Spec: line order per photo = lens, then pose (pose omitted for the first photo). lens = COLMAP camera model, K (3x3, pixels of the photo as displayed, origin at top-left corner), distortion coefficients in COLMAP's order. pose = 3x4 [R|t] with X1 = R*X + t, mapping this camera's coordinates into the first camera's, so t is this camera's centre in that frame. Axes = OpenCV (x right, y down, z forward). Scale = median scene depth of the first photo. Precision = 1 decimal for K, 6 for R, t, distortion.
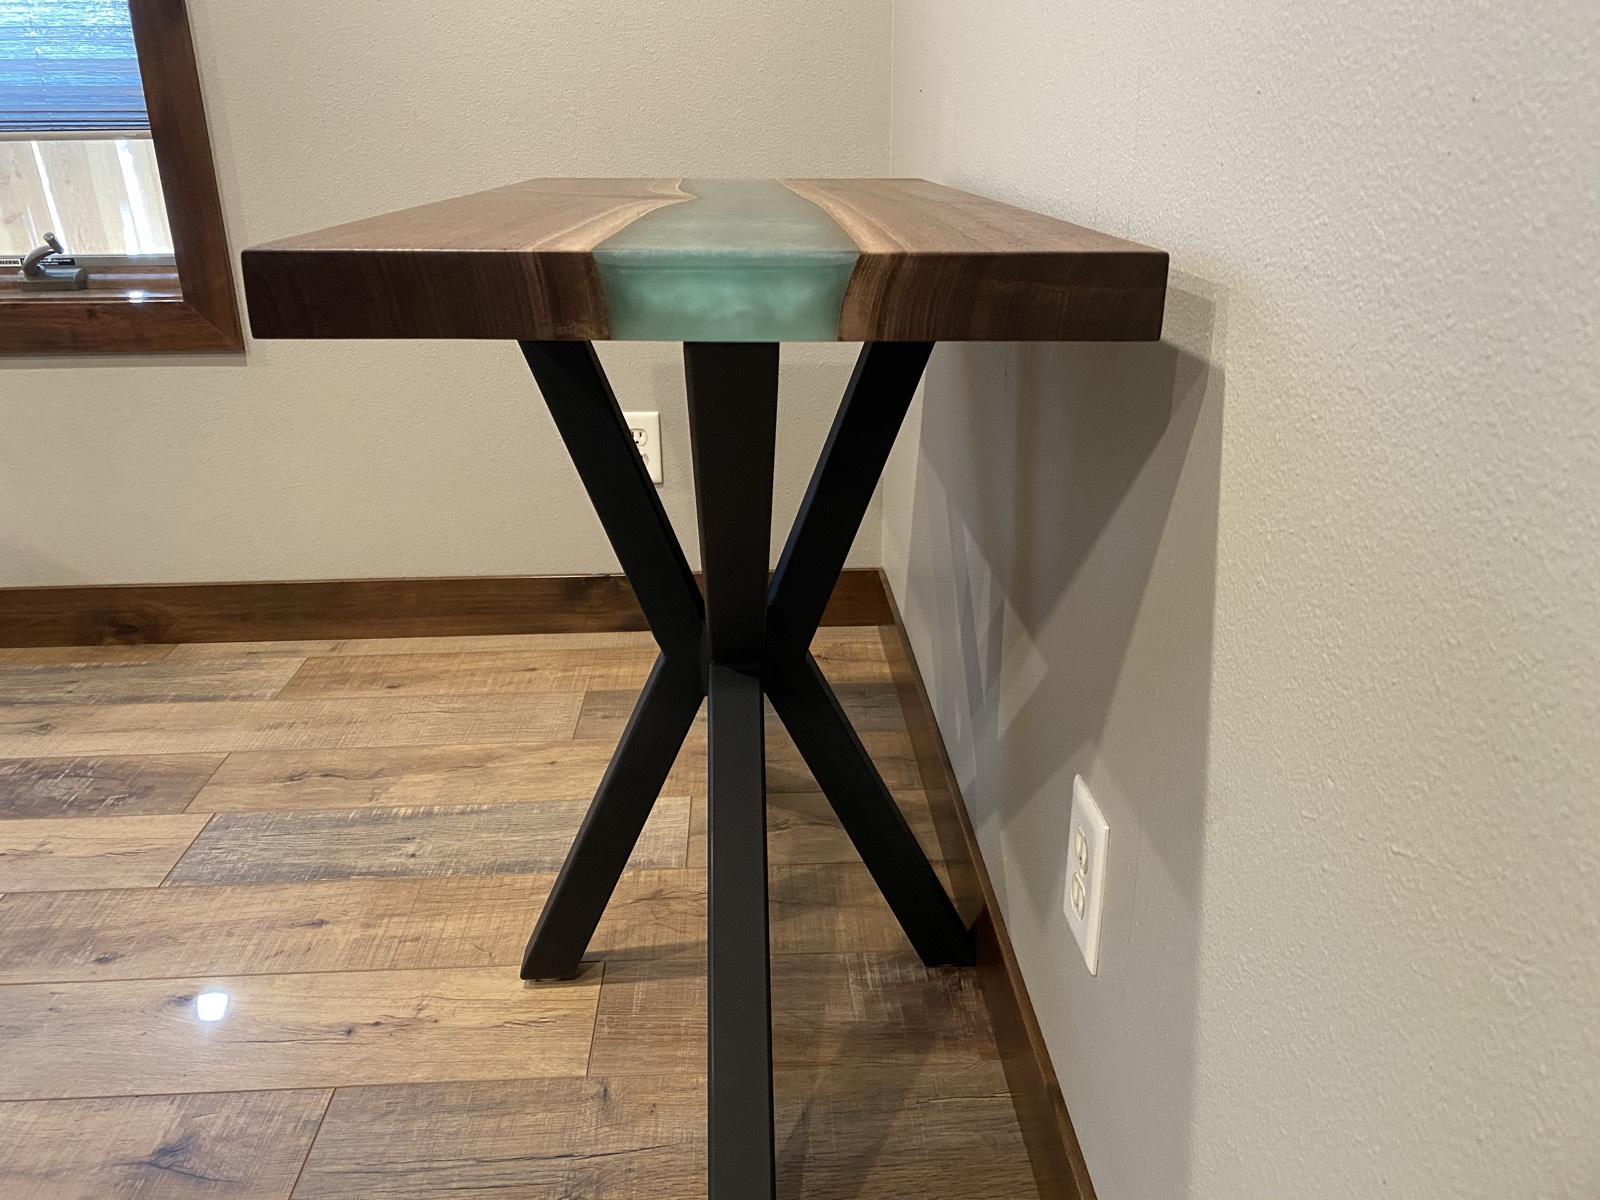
lens RADIAL K [[1202.0, 0, 800.0], [0, 1202.0, 600.0], [0, 0, 1]] dist [-0.007828, 0.007404]
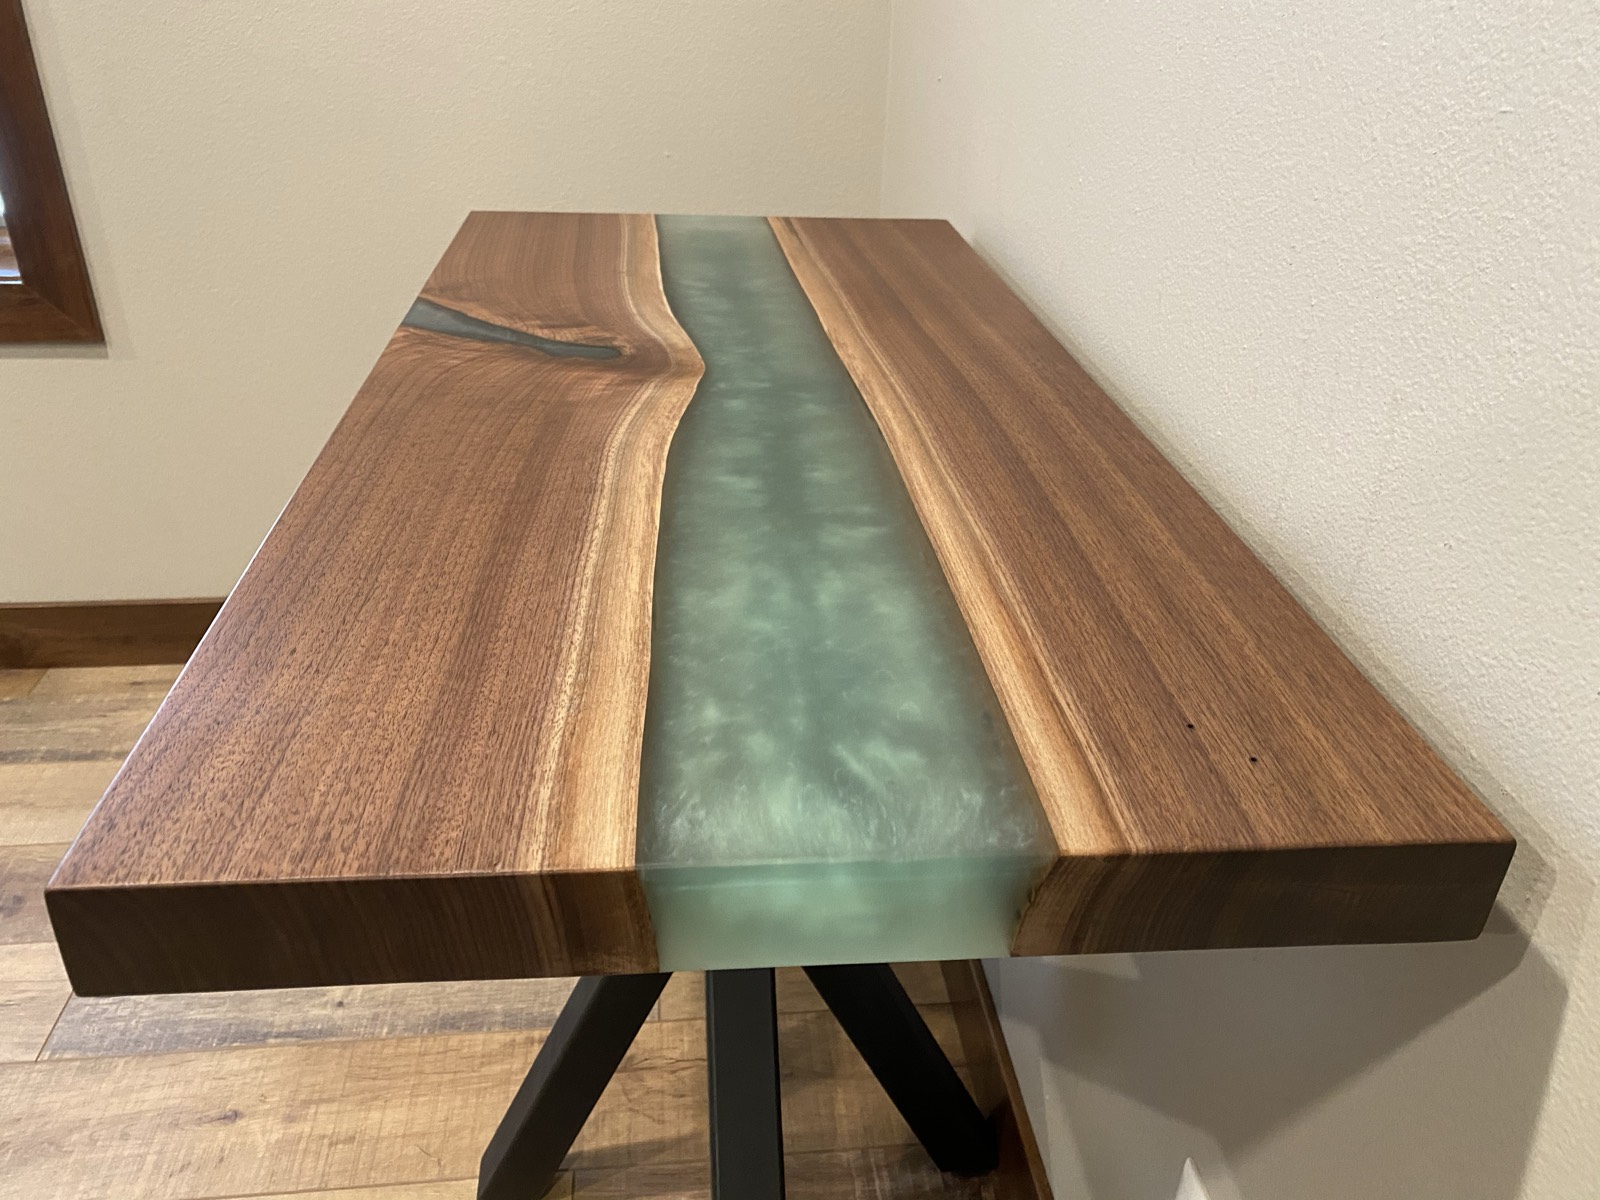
lens RADIAL K [[1214.2, 0, 800.0], [0, 1214.2, 600.0], [0, 0, 1]] dist [0.008472, -0.009805]
pose [[0.997855, 0.002769, 0.065404, -0.055887], [-0.011554, 0.990871, 0.134321, -0.219847], [-0.064435, -0.134789, 0.988777, 0.169809]]
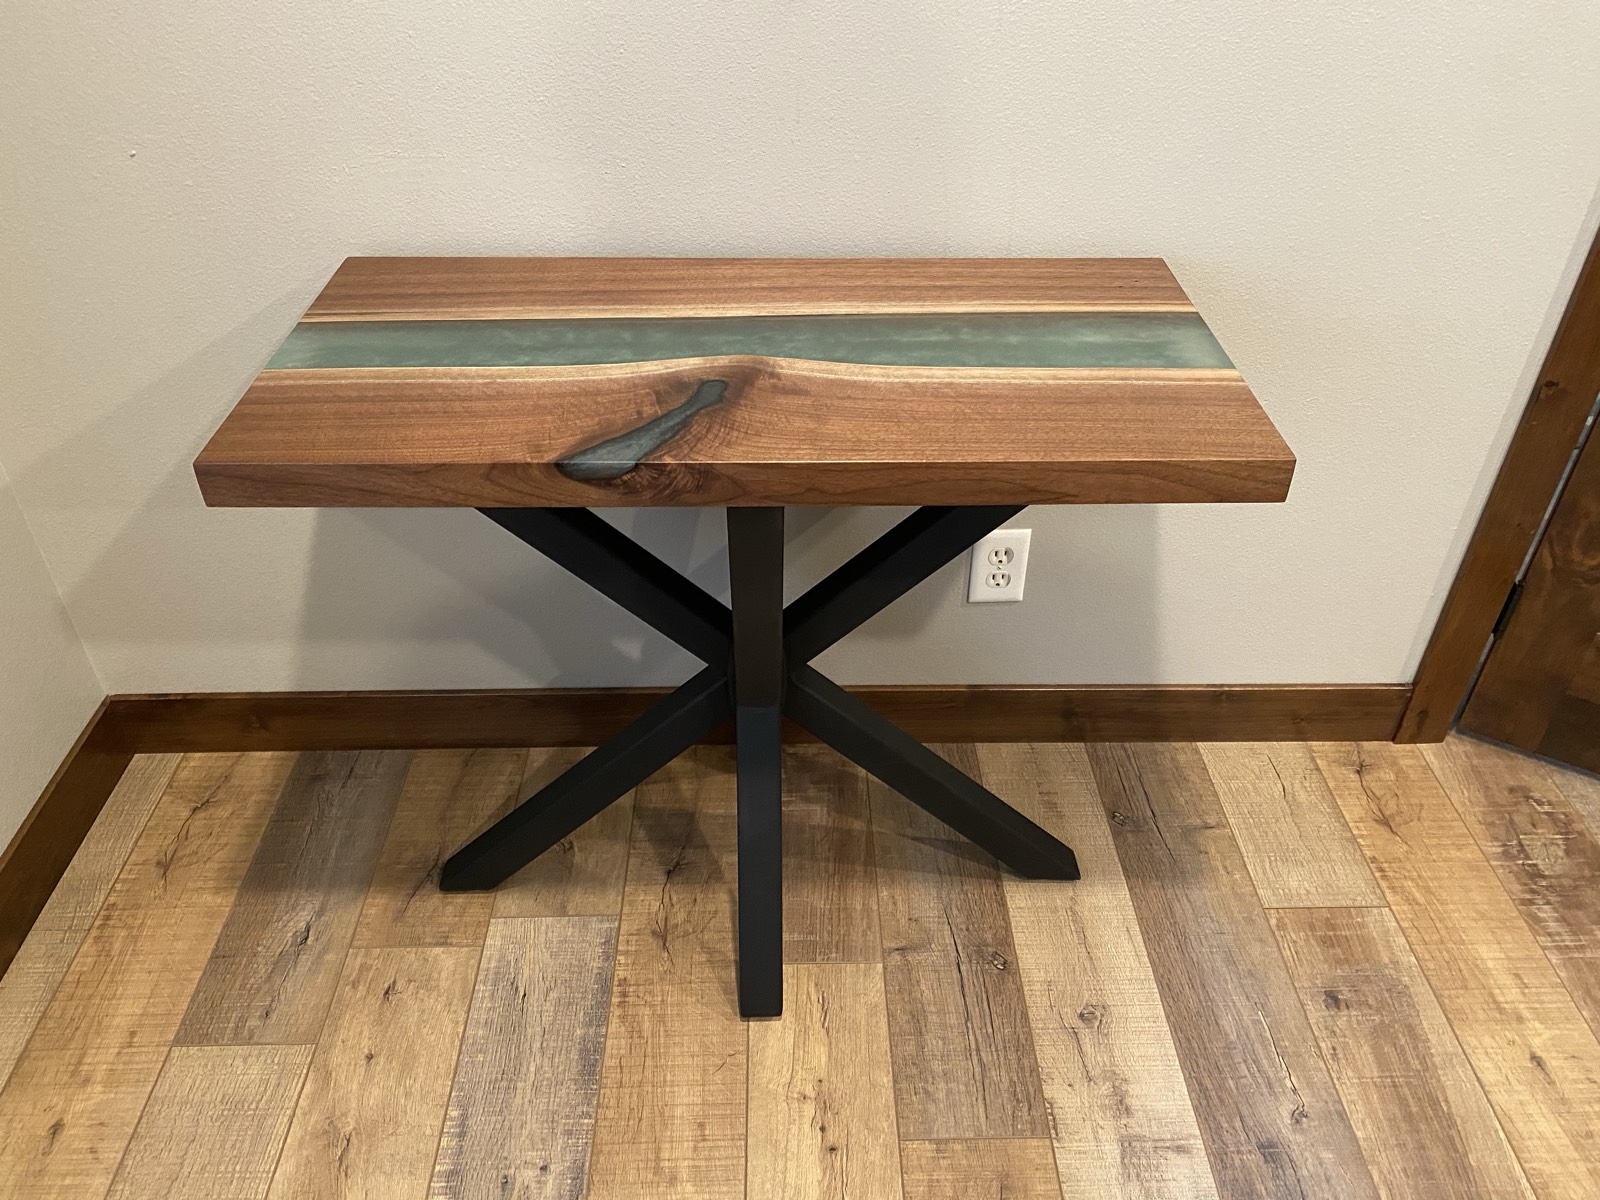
lens RADIAL K [[1214.2, 0, 800.0], [0, 1214.2, 600.0], [0, 0, 1]] dist [0.008472, -0.009805]
pose [[0.039755, -0.615207, 0.787362, -0.848571], [0.369453, 0.741193, 0.560479, -0.591718], [-0.928399, 0.268612, 0.256756, 0.534854]]
